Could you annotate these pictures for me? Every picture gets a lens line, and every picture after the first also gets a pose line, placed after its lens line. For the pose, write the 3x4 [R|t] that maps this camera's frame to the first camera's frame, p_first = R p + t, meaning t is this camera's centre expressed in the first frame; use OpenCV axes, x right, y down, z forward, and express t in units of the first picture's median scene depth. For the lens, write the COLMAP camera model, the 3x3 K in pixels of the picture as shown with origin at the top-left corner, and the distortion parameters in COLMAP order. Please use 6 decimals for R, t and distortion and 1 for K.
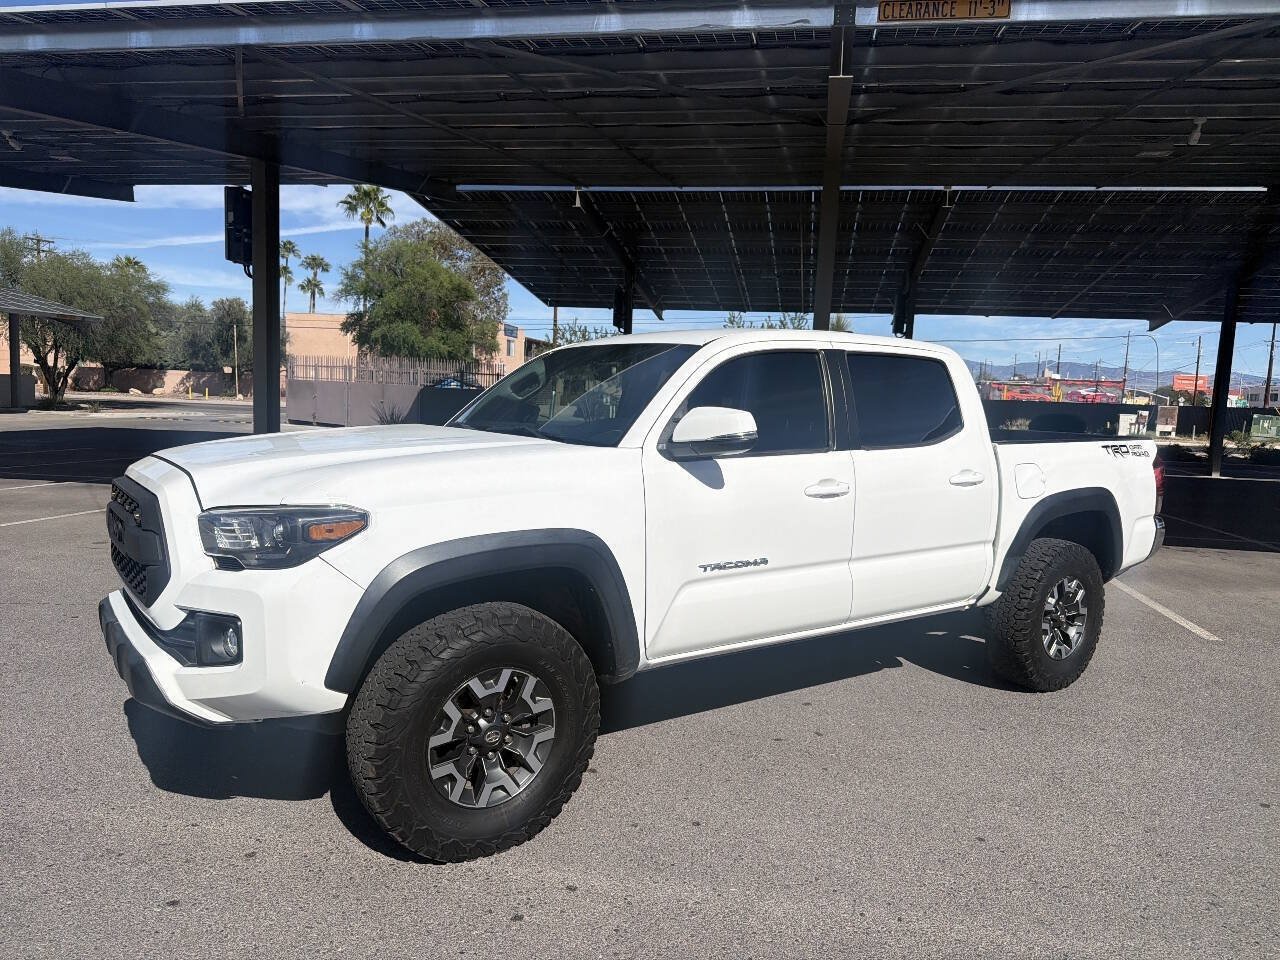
lens RADIAL K [[905.4, 0, 646.0], [0, 905.4, 497.9], [0, 0, 1]] dist [0.063997, -0.082710]
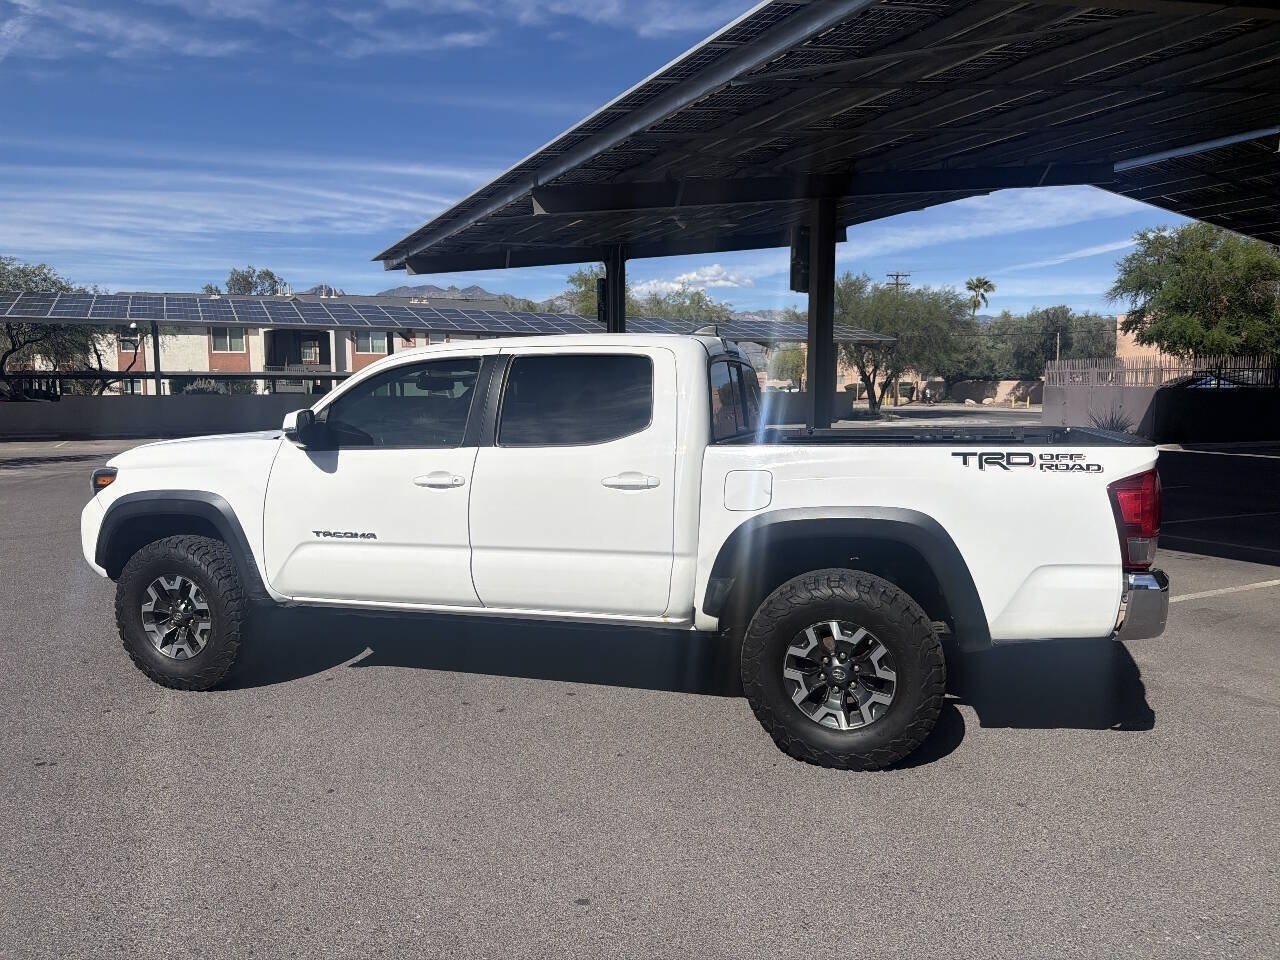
lens RADIAL K [[905.4, 0, 630.4], [0, 905.4, 487.4], [0, 0, 1]] dist [0.063997, -0.082710]
pose [[0.595681, 0.049069, -0.801721, 0.430582], [-0.065439, 0.997779, 0.012447, -0.010672], [0.800551, 0.045049, 0.597569, 0.177892]]
